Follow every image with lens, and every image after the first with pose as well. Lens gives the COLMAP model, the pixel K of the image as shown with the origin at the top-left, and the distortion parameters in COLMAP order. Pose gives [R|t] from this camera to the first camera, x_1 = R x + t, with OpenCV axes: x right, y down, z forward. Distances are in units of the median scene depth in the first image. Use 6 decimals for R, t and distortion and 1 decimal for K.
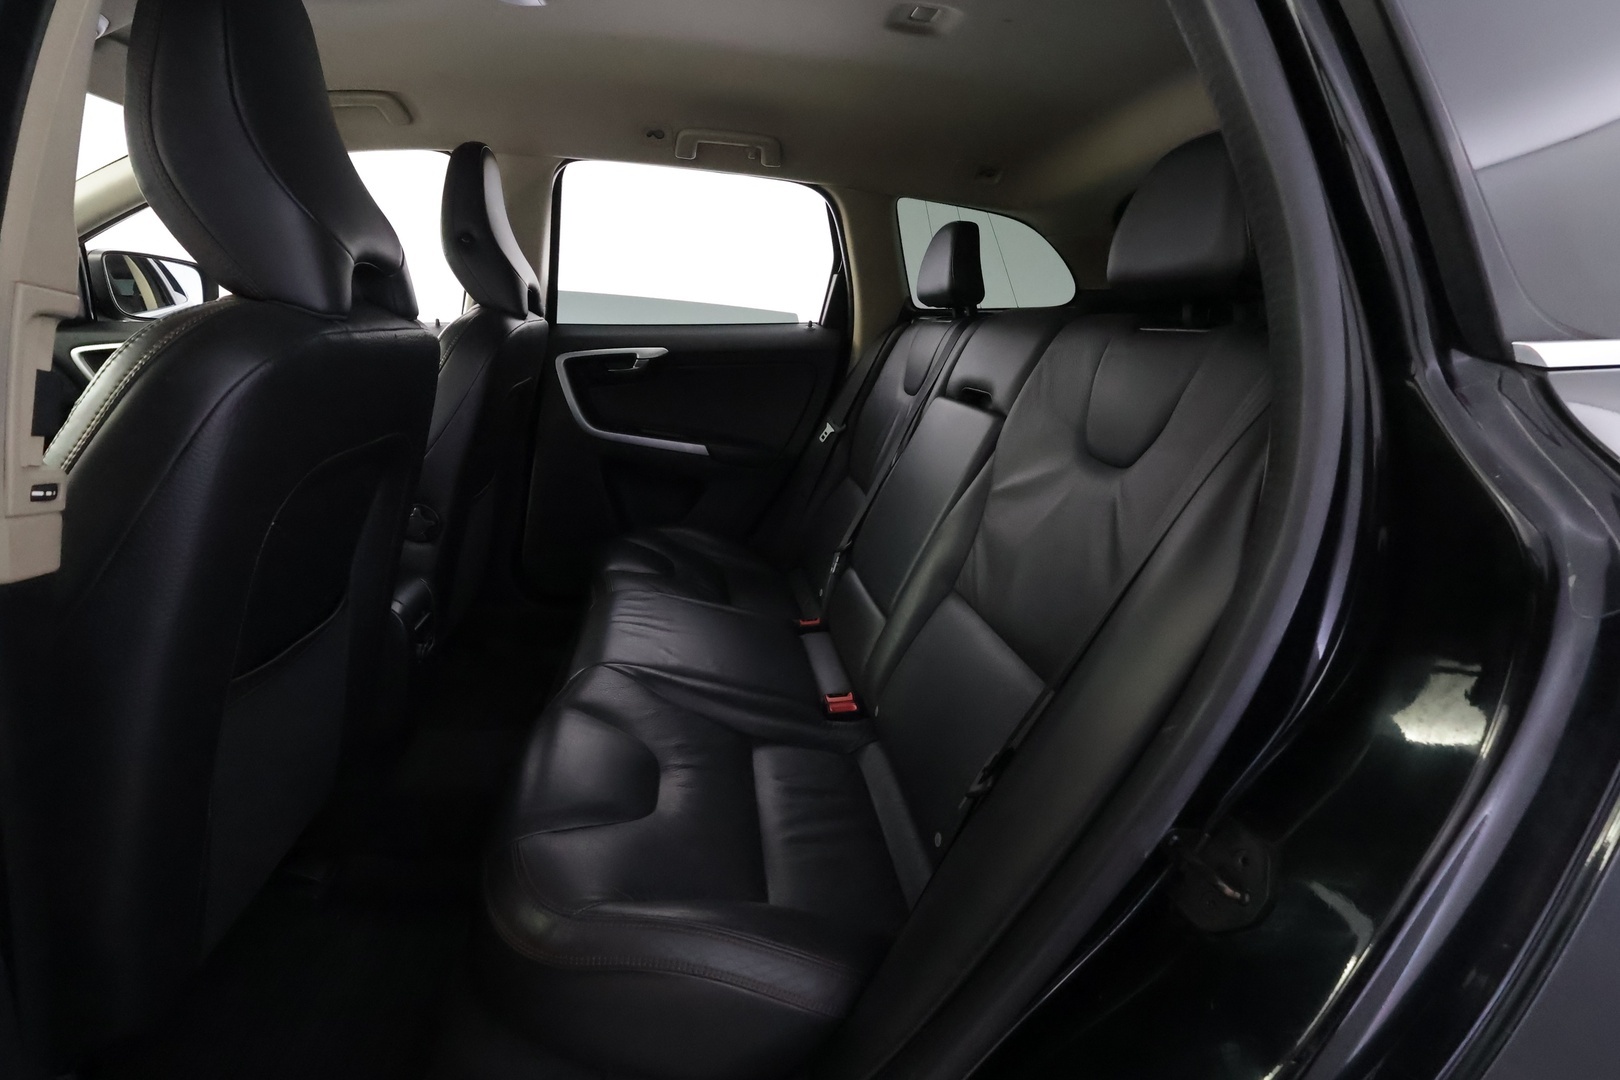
lens RADIAL K [[744.5, 0, 808.5], [0, 744.5, 541.3], [0, 0, 1]] dist [-0.005477, 0.001152]
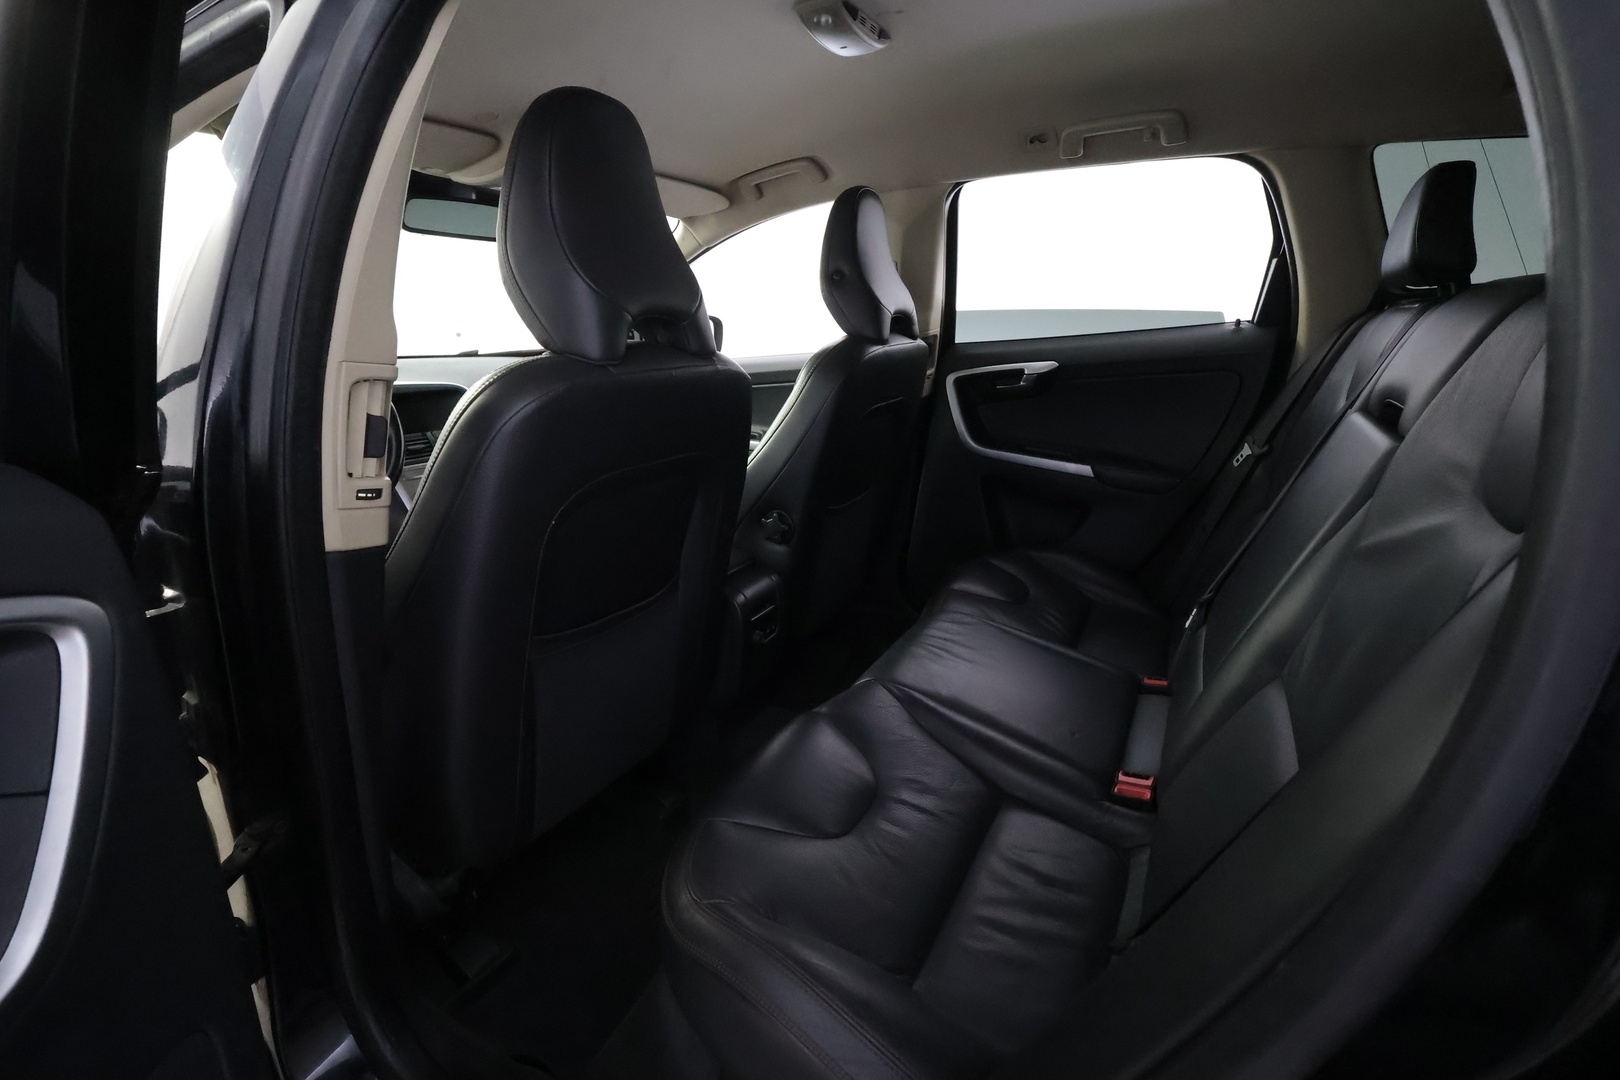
lens RADIAL K [[744.5, 0, 809.4], [0, 744.5, 538.8], [0, 0, 1]] dist [-0.005477, 0.001152]
pose [[0.793754, 0.088546, -0.601759, 0.159042], [-0.099371, 0.994932, 0.015325, -0.021859], [0.600067, 0.047633, 0.798531, 0.078987]]
